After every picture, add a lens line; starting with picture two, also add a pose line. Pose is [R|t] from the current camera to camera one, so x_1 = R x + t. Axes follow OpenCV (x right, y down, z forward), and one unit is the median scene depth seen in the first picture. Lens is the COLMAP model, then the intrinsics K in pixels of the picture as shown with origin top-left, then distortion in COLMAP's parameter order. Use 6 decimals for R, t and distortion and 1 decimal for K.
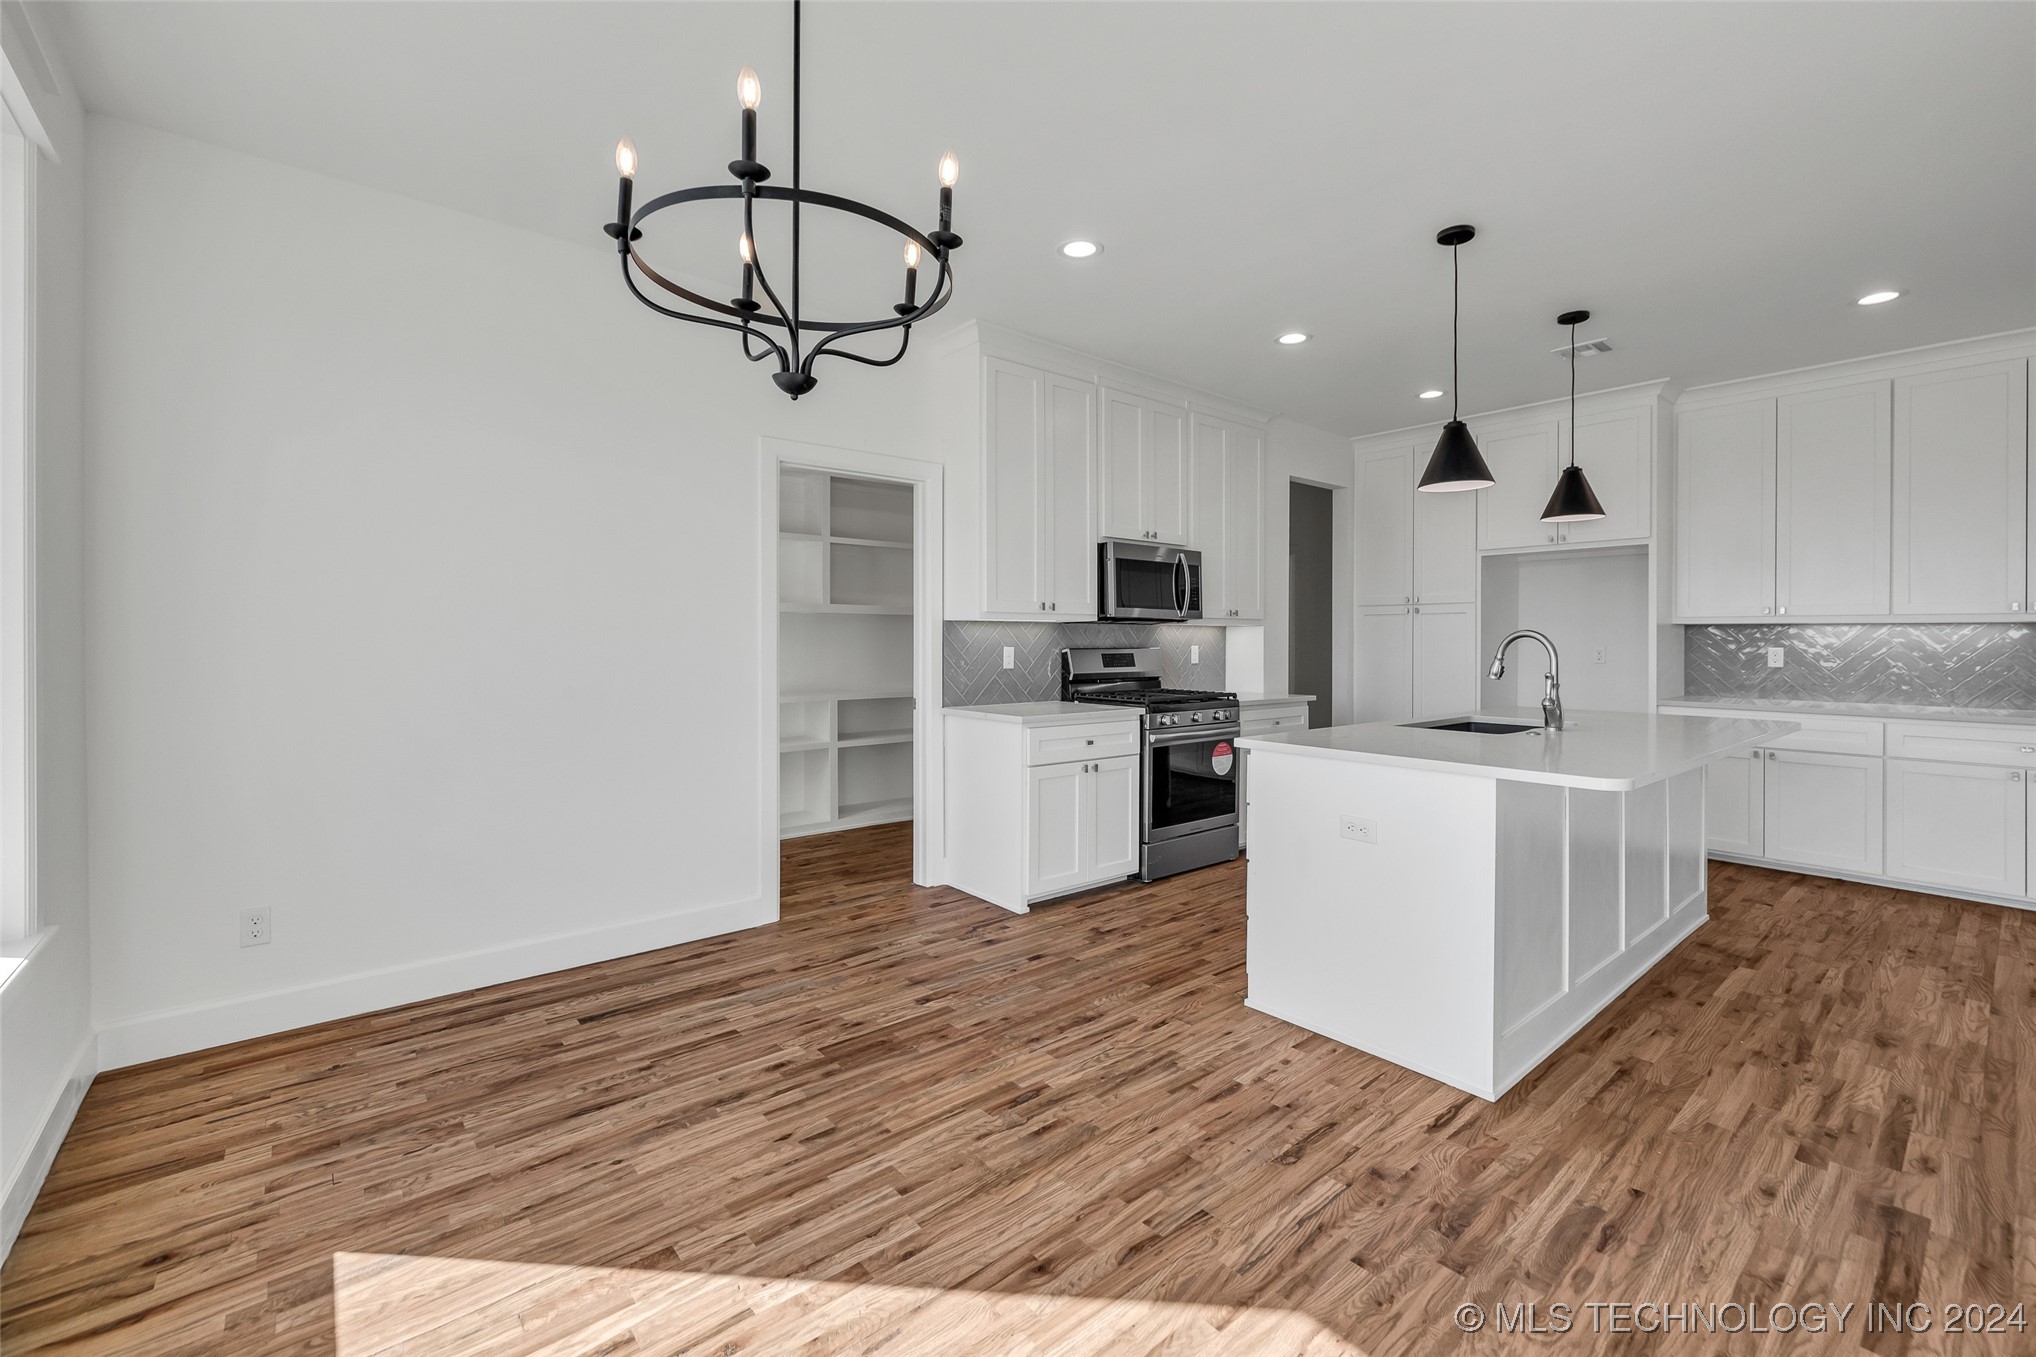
lens RADIAL K [[859.6, 0, 1020.1], [0, 859.6, 639.5], [0, 0, 1]] dist [-0.001784, 0.000417]
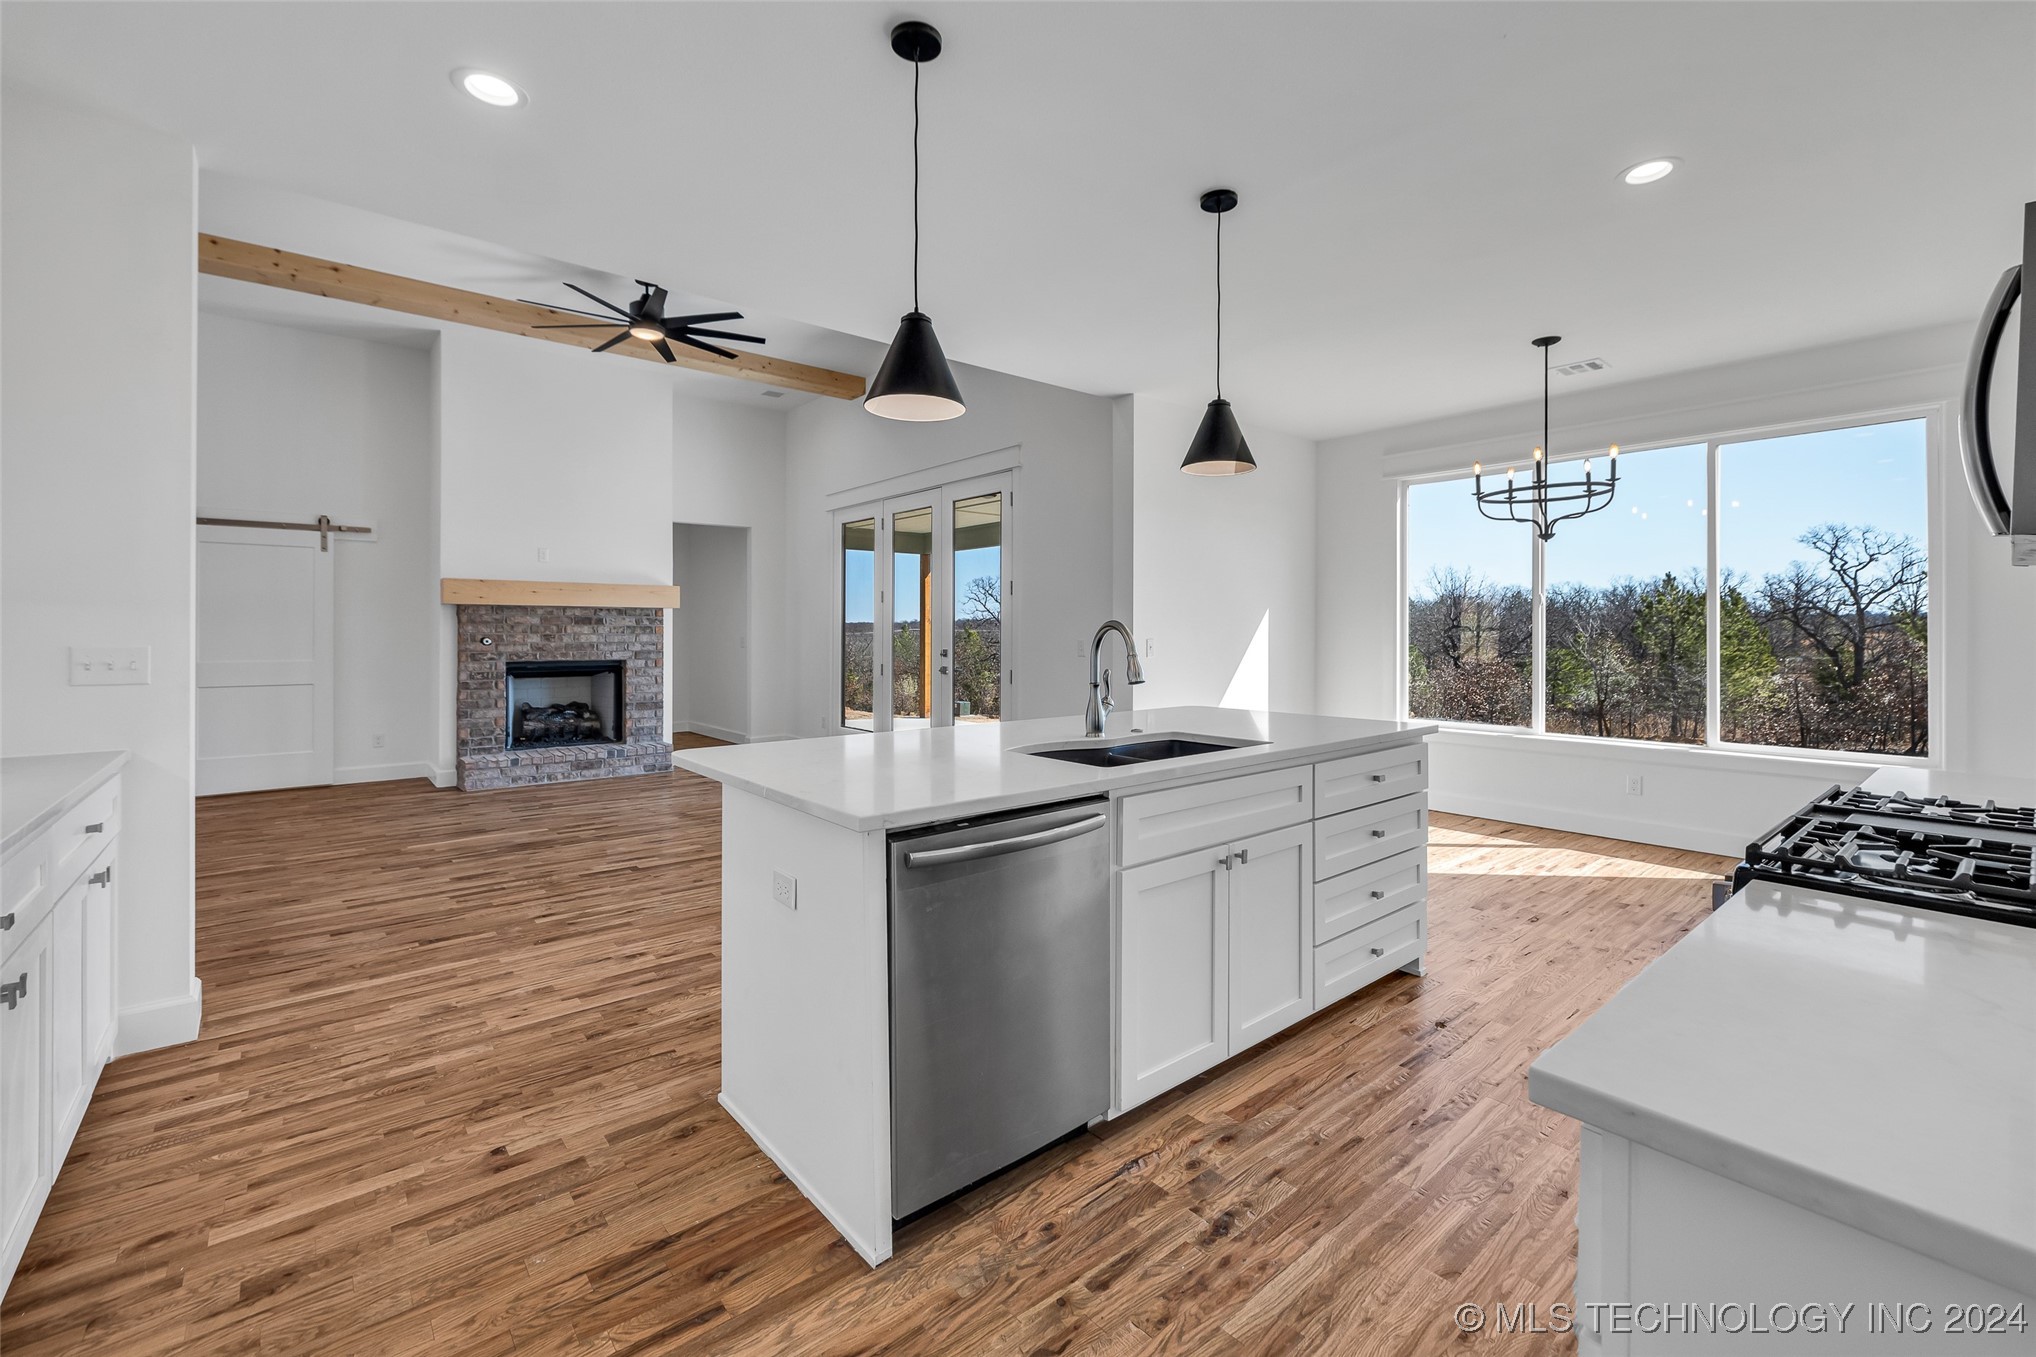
lens RADIAL K [[859.6, 0, 1020.8], [0, 859.6, 628.3], [0, 0, 1]] dist [-0.001784, 0.000417]
pose [[-0.999995, -0.003097, -0.000592, 0.813345], [-0.003095, 0.999991, -0.002735, -0.002223], [0.000600, -0.002733, -0.999996, 2.188269]]
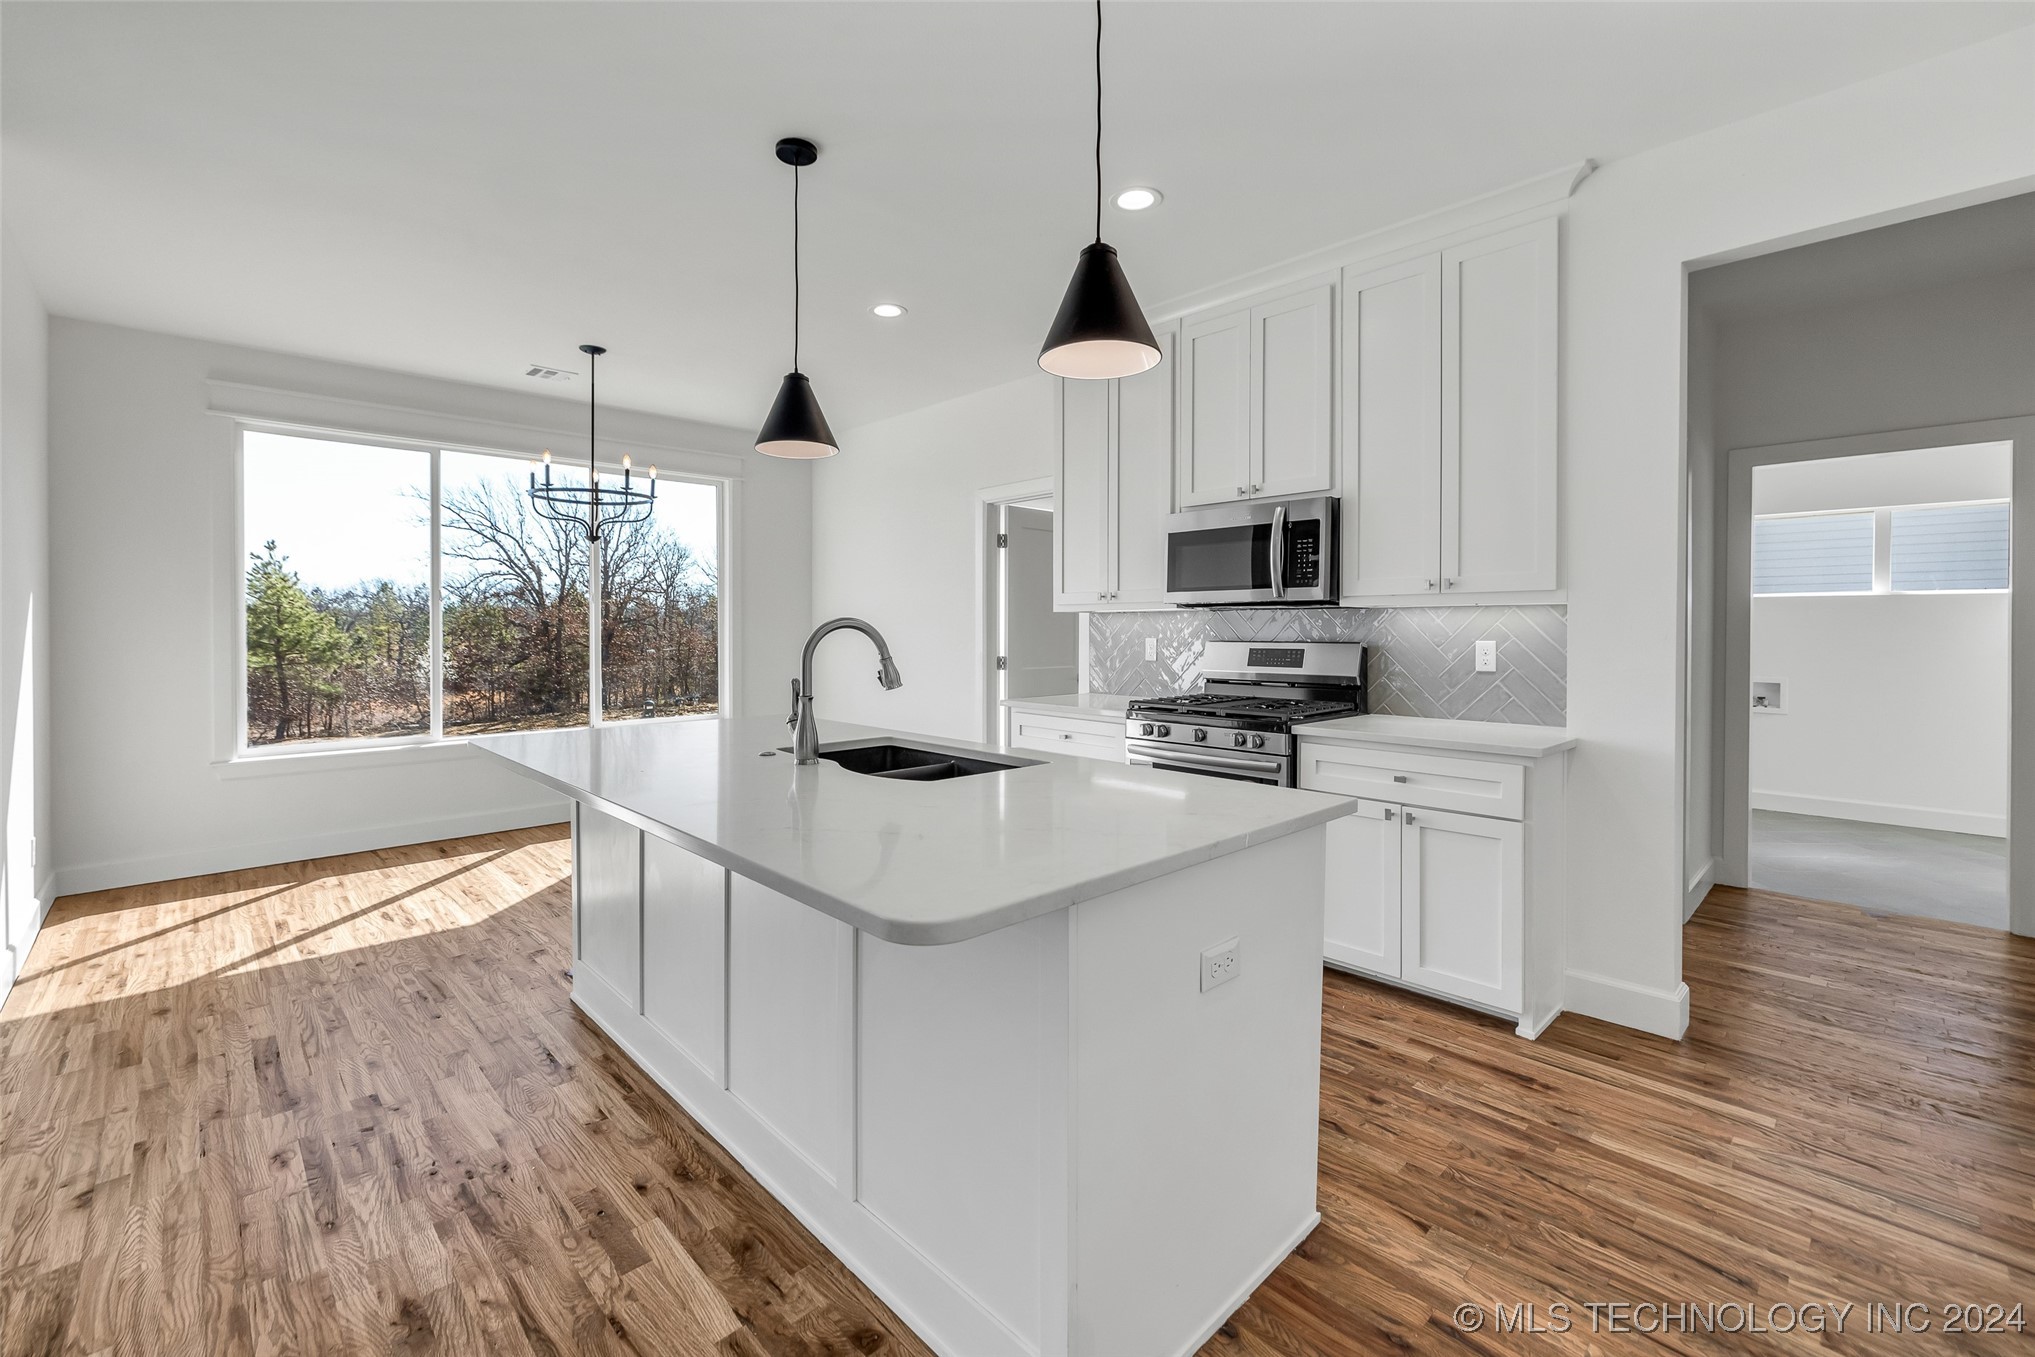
lens RADIAL K [[859.2, 0, 1024.5], [0, 859.2, 637.9], [0, 0, 1]] dist [-0.001784, 0.000417]
pose [[0.066763, 0.009916, -0.997720, 1.543031], [0.001855, 0.999948, 0.010062, -0.002412], [0.997767, -0.002523, 0.066741, 1.318801]]
